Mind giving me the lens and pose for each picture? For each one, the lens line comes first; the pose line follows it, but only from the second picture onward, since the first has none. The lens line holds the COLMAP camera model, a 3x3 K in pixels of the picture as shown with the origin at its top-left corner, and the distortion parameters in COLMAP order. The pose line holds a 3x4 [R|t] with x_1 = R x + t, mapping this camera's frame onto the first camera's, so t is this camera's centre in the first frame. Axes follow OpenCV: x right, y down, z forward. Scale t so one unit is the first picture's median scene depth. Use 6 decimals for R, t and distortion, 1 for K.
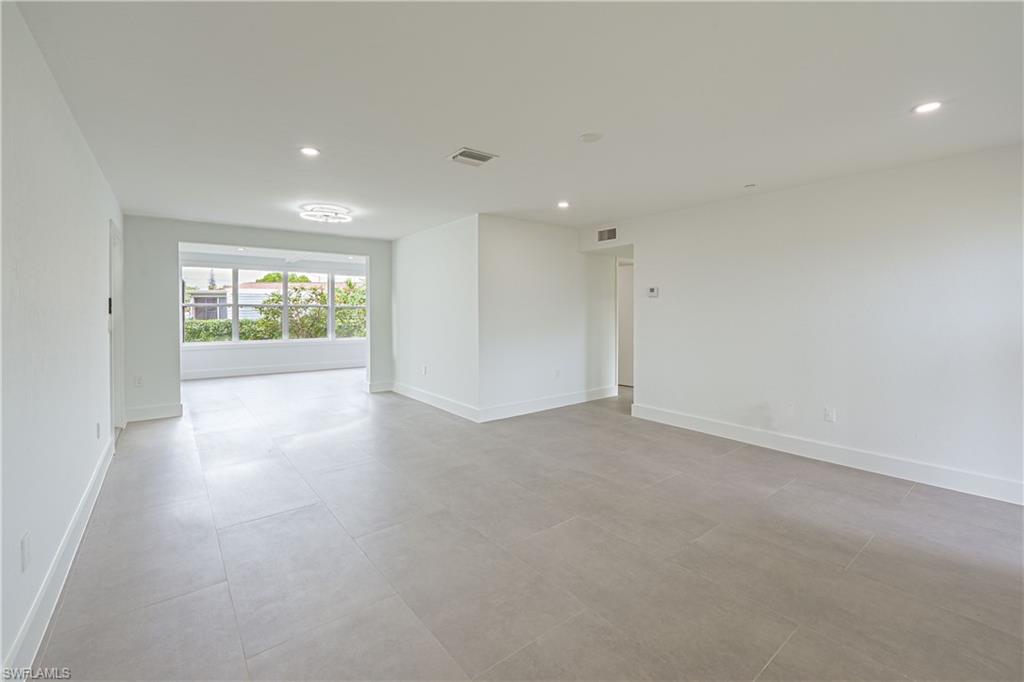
lens RADIAL K [[425.7, 0, 499.2], [0, 425.7, 325.1], [0, 0, 1]] dist [0.032261, -0.000026]
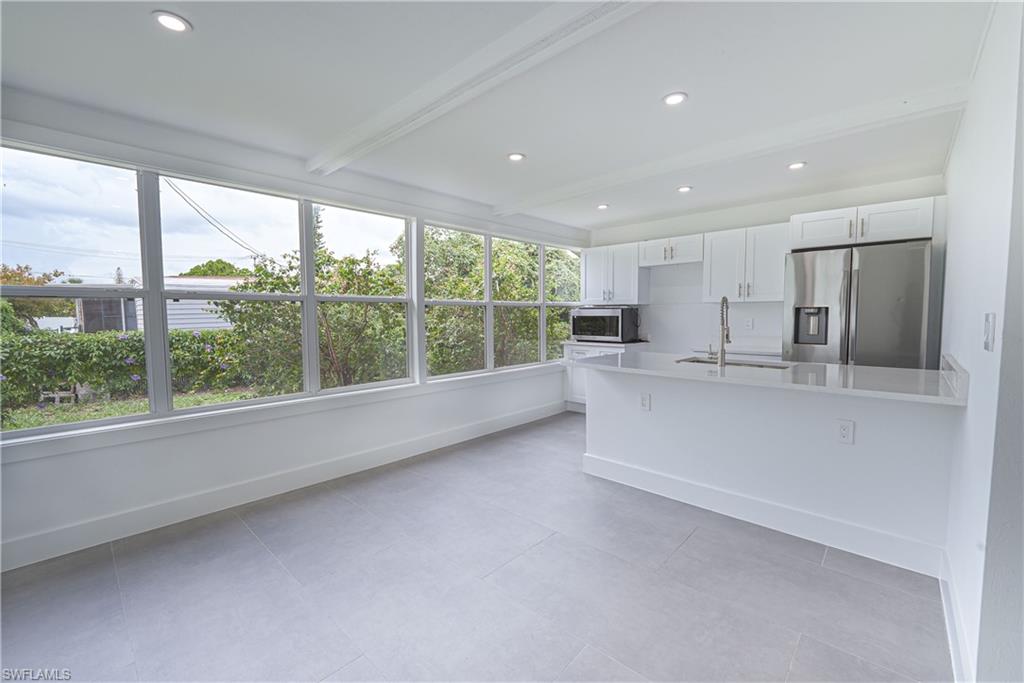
lens RADIAL K [[418.5, 0, 512.1], [0, 418.5, 337.4], [0, 0, 1]] dist [-0.008160, -0.000141]
pose [[0.986530, -0.017428, 0.162652, -0.340273], [0.012665, 0.999461, 0.030275, -0.017802], [-0.163092, -0.027807, 0.986219, 0.553392]]
